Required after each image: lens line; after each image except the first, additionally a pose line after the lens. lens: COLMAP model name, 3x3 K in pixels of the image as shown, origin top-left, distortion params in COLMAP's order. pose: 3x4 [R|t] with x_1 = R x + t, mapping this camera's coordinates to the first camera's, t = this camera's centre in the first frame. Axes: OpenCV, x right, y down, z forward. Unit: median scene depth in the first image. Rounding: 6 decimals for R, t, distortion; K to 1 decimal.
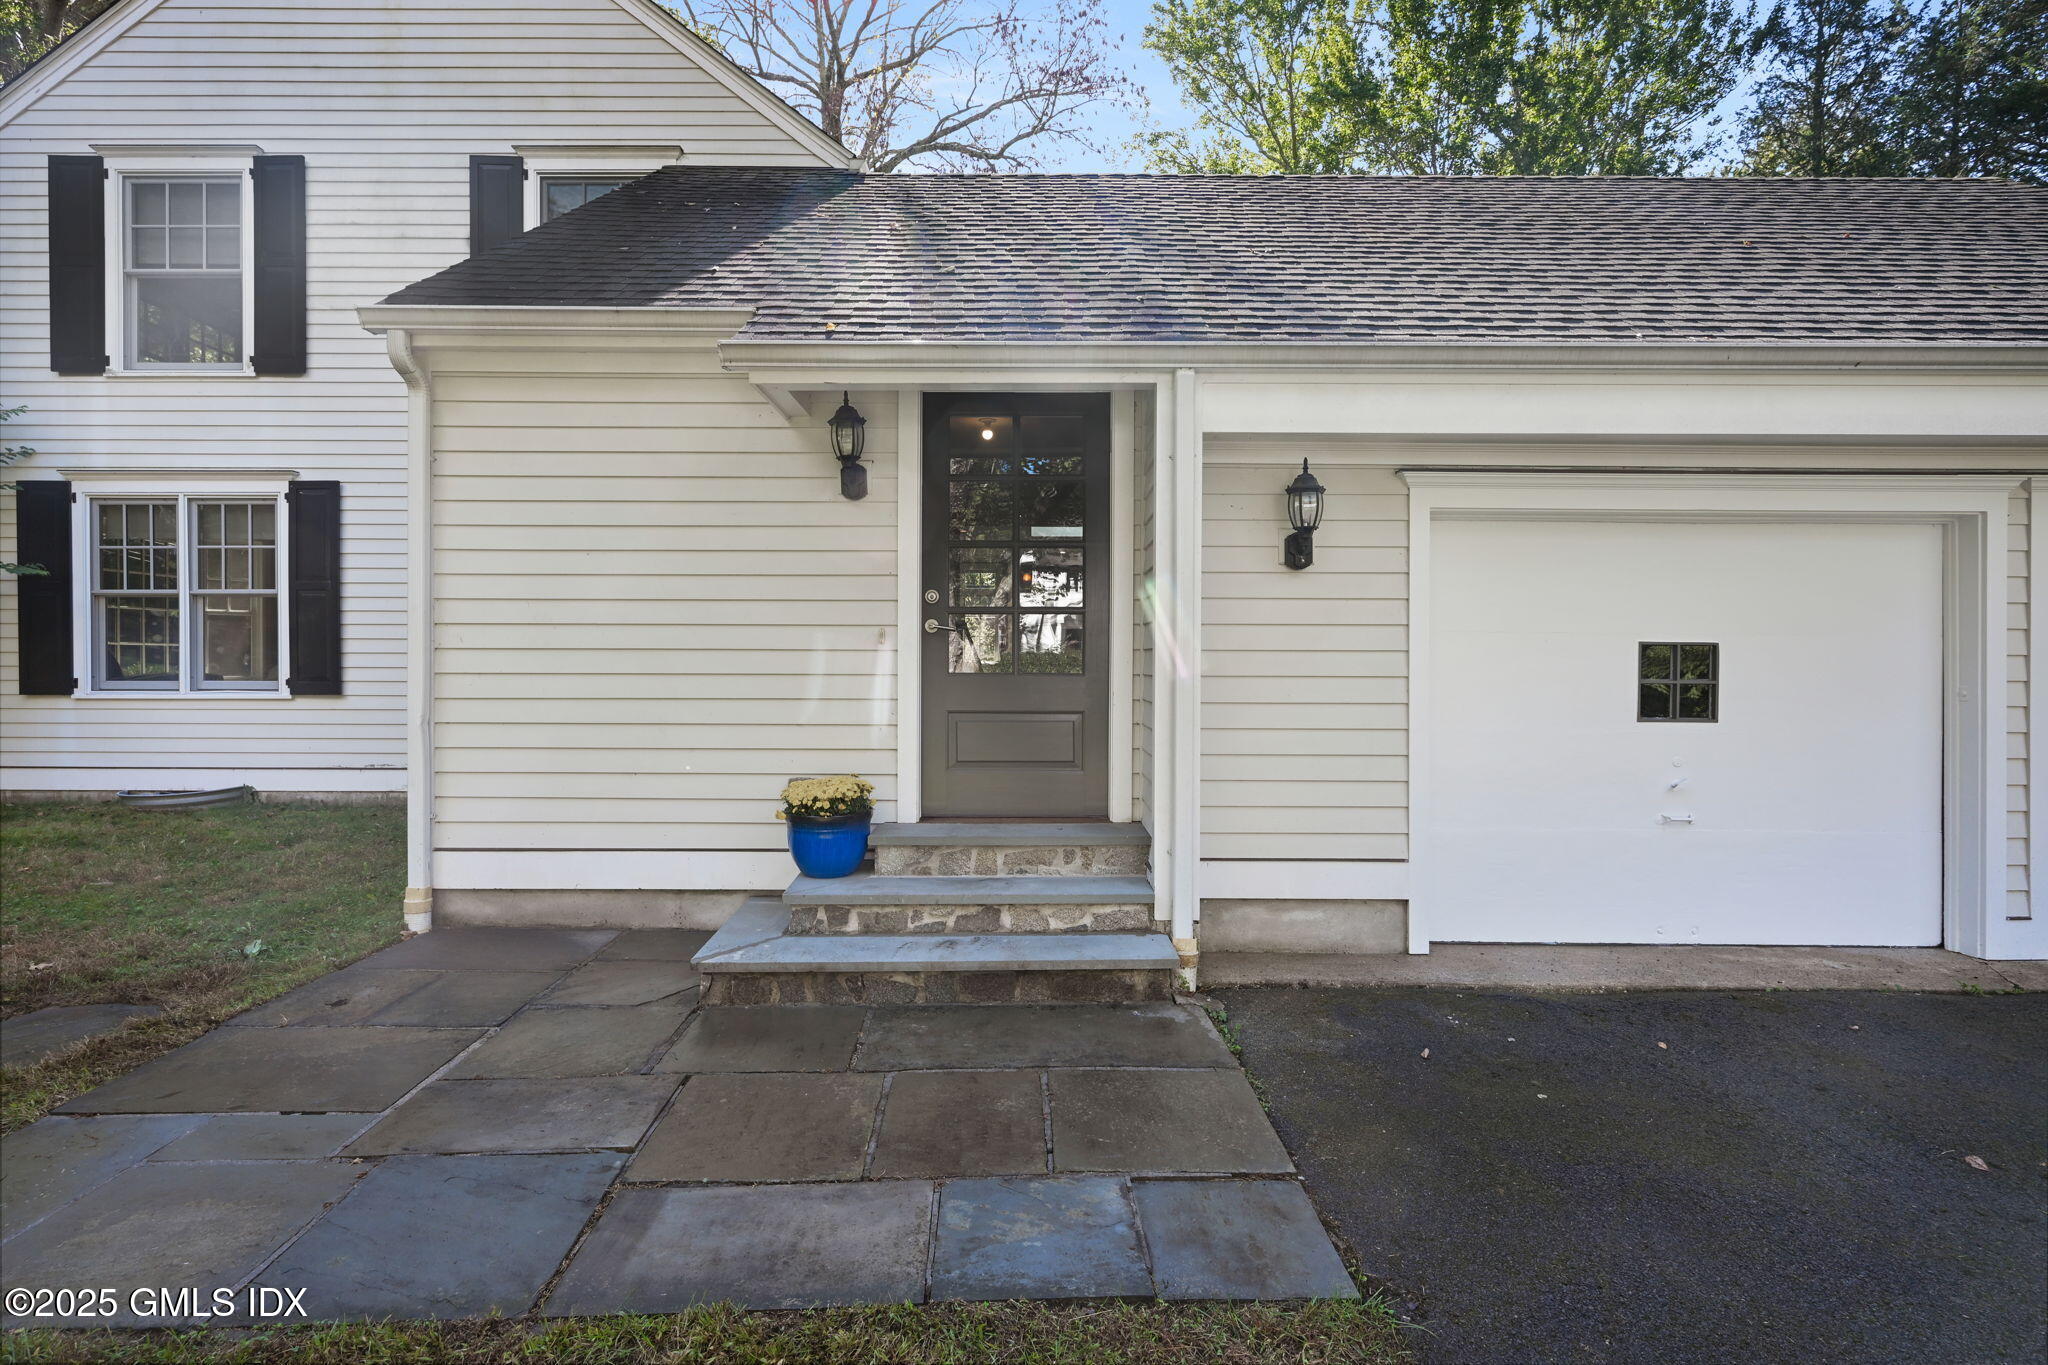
lens RADIAL K [[966.0, 0, 1031.5], [0, 966.0, 678.3], [0, 0, 1]] dist [-0.001796, -0.000018]
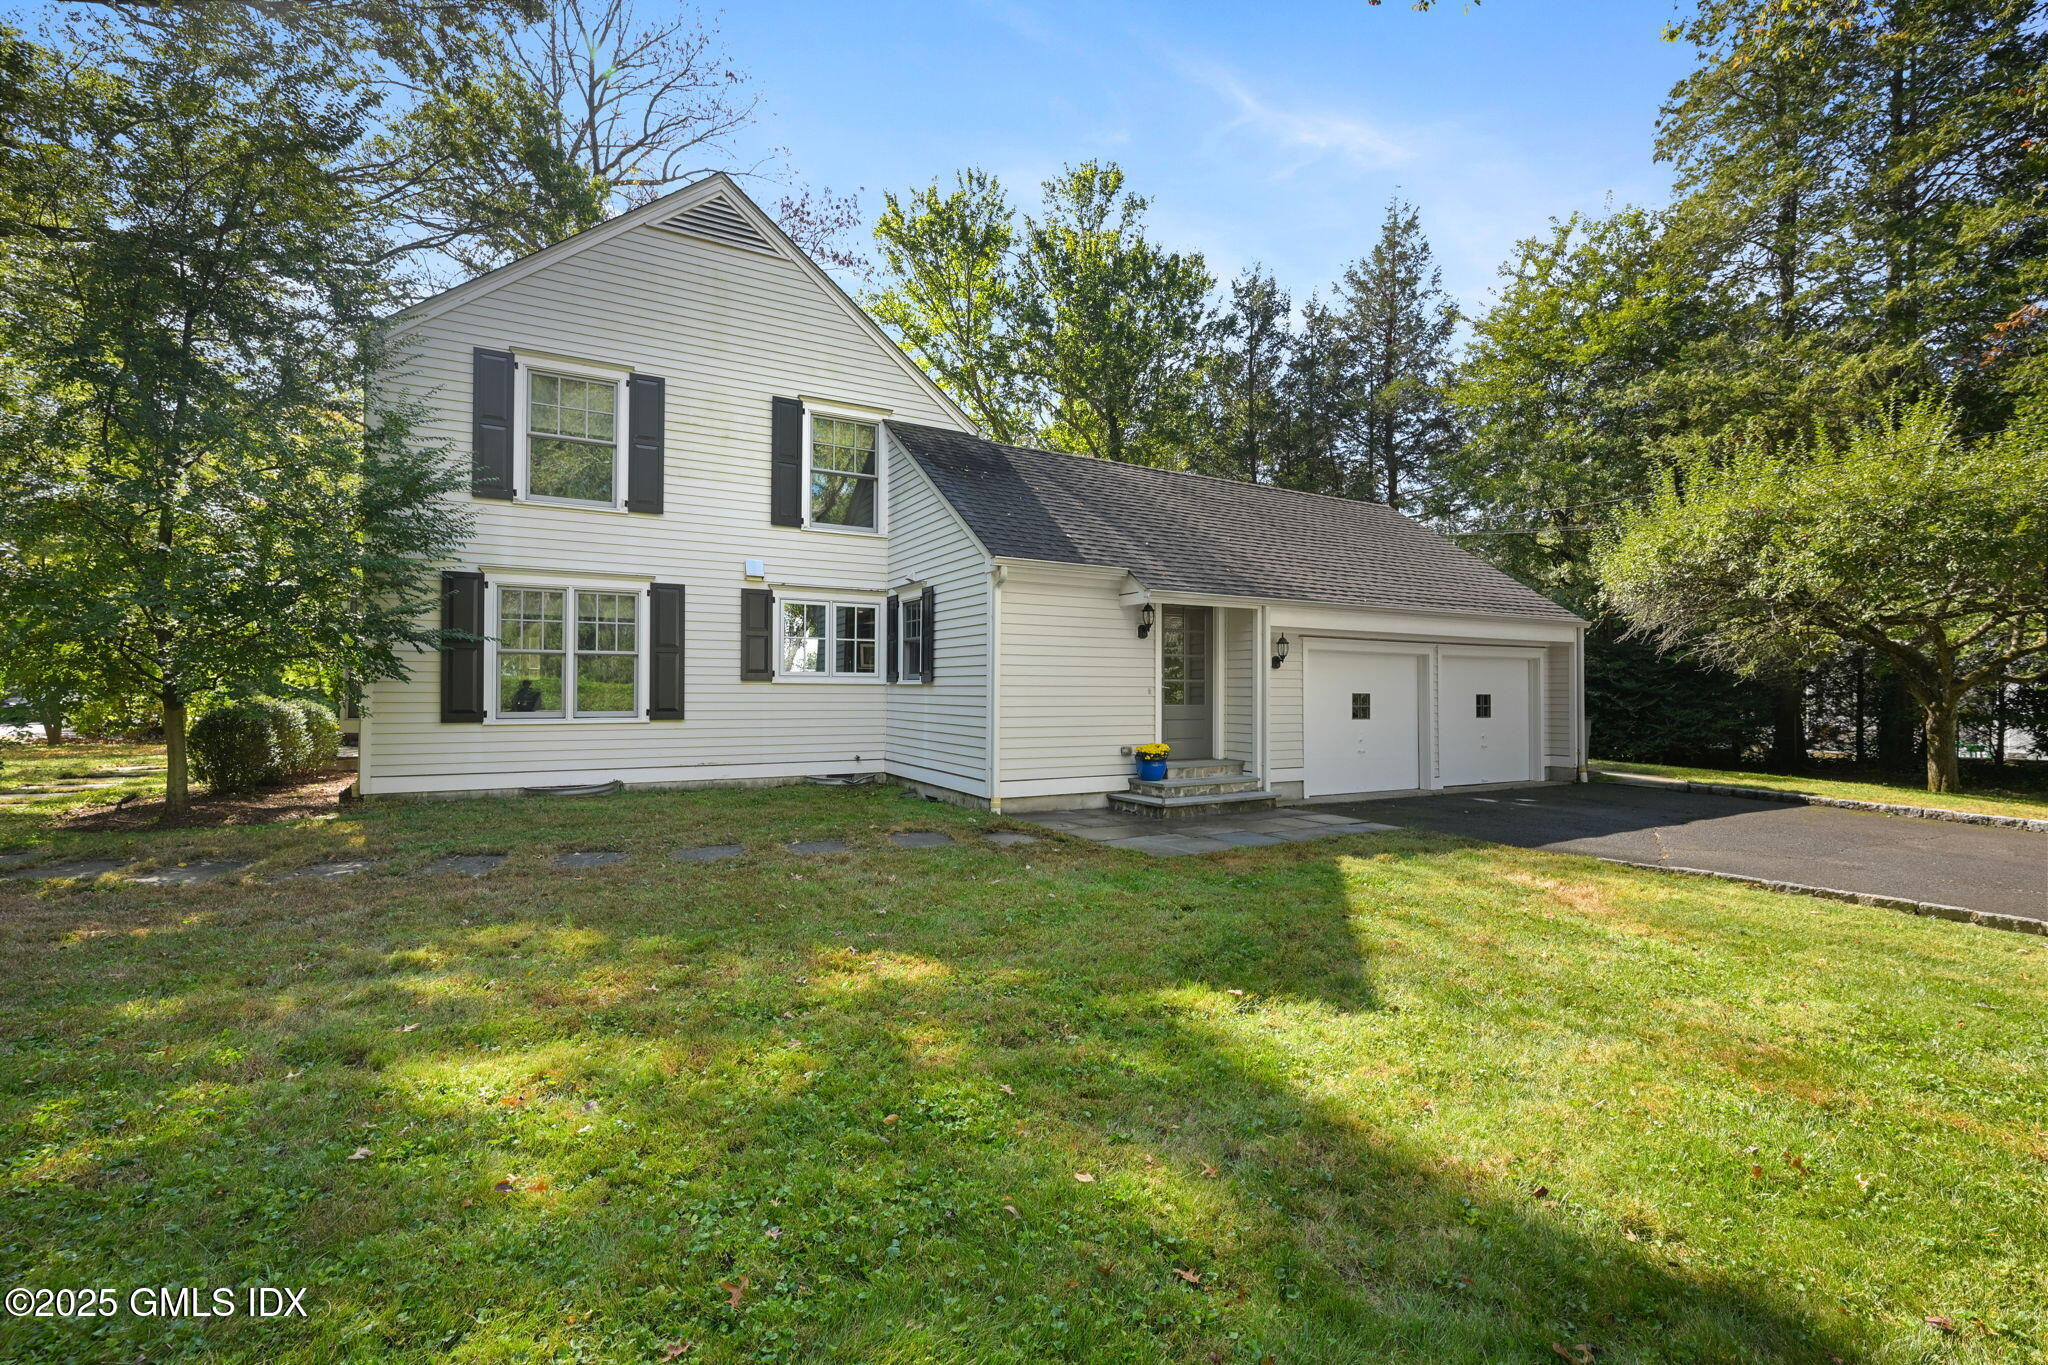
lens RADIAL K [[872.8, 0, 1029.9], [0, 872.8, 675.5], [0, 0, 1]] dist [-0.002479, 0.000125]
pose [[0.872819, 0.008227, 0.487975, -0.920379], [0.004212, 0.999694, -0.024388, -0.017400], [-0.488026, 0.023342, 0.872517, -0.523377]]
